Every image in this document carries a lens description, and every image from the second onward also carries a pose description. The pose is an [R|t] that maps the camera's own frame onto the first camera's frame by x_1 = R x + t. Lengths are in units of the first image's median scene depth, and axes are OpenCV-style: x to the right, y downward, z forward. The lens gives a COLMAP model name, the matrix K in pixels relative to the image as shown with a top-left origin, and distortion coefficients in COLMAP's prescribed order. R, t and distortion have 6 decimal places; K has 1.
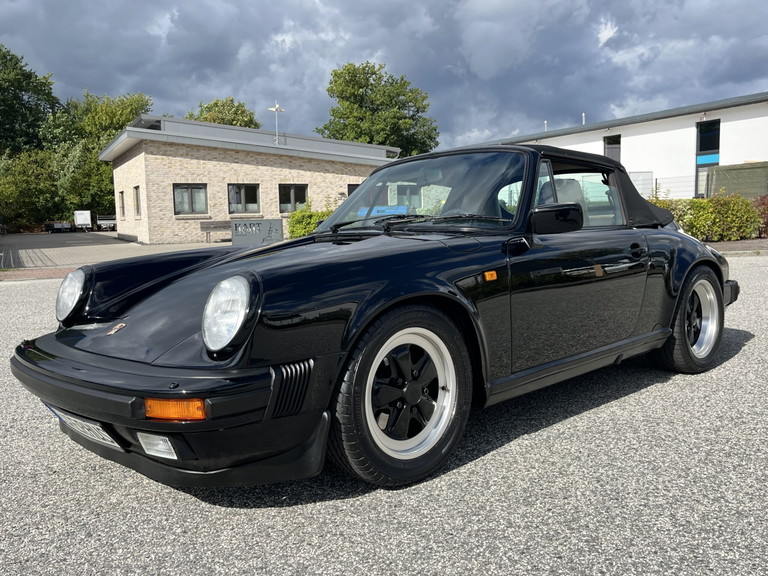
lens RADIAL K [[665.5, 0, 377.5], [0, 665.5, 284.3], [0, 0, 1]] dist [0.033460, -0.023155]
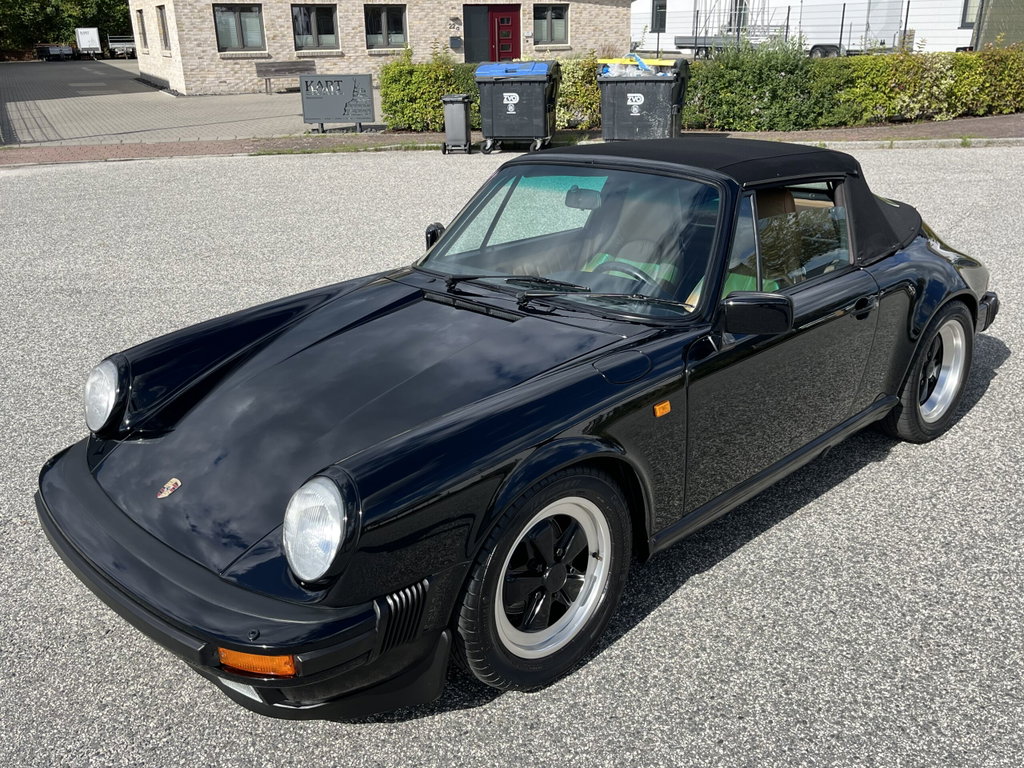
lens RADIAL K [[887.3, 0, 498.7], [0, 887.3, 369.0], [0, 0, 1]] dist [0.033460, -0.023155]
pose [[0.999969, 0.005687, -0.005462, -0.006935], [-0.004110, 0.967048, 0.254561, -0.256671], [0.006730, -0.254531, 0.967041, 0.039585]]
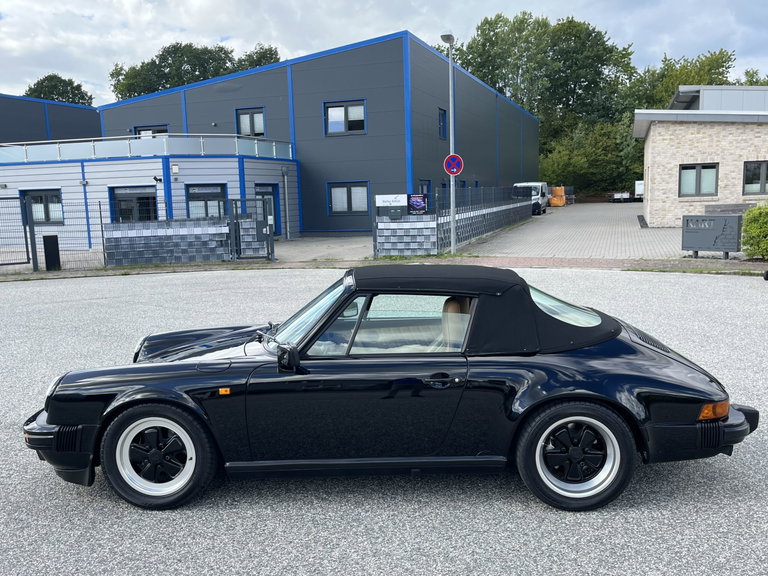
lens RADIAL K [[681.3, 0, 387.0], [0, 681.3, 287.2], [0, 0, 1]] dist [-0.002731, 0.086012]
pose [[0.706029, 0.093189, -0.702025, 1.198925], [-0.057343, 0.995572, 0.074485, -0.307045], [0.705858, -0.012332, 0.708246, 0.165692]]
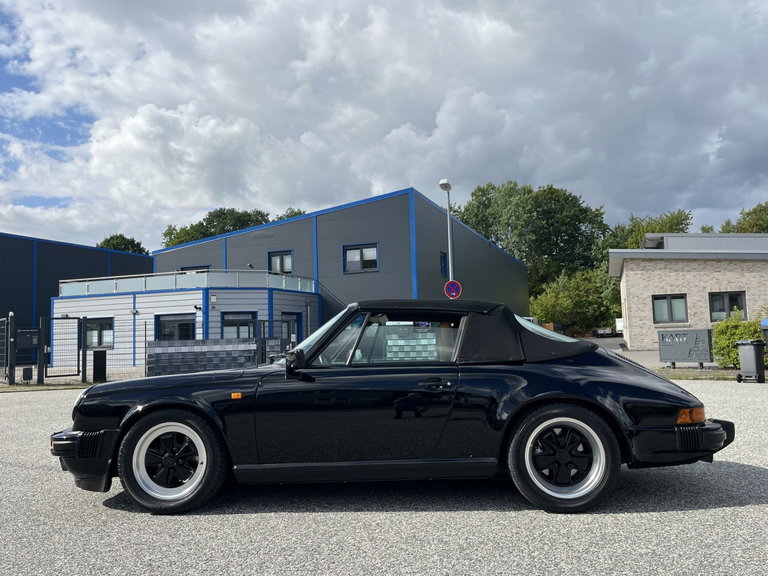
lens RADIAL K [[599.2, 0, 385.7], [0, 599.2, 287.5], [0, 0, 1]] dist [0.034090, -0.000493]
pose [[0.692155, -0.058271, -0.719393, 1.216023], [-0.056587, 0.989286, -0.134577, -0.079530], [0.719527, 0.133857, 0.681442, 0.202344]]
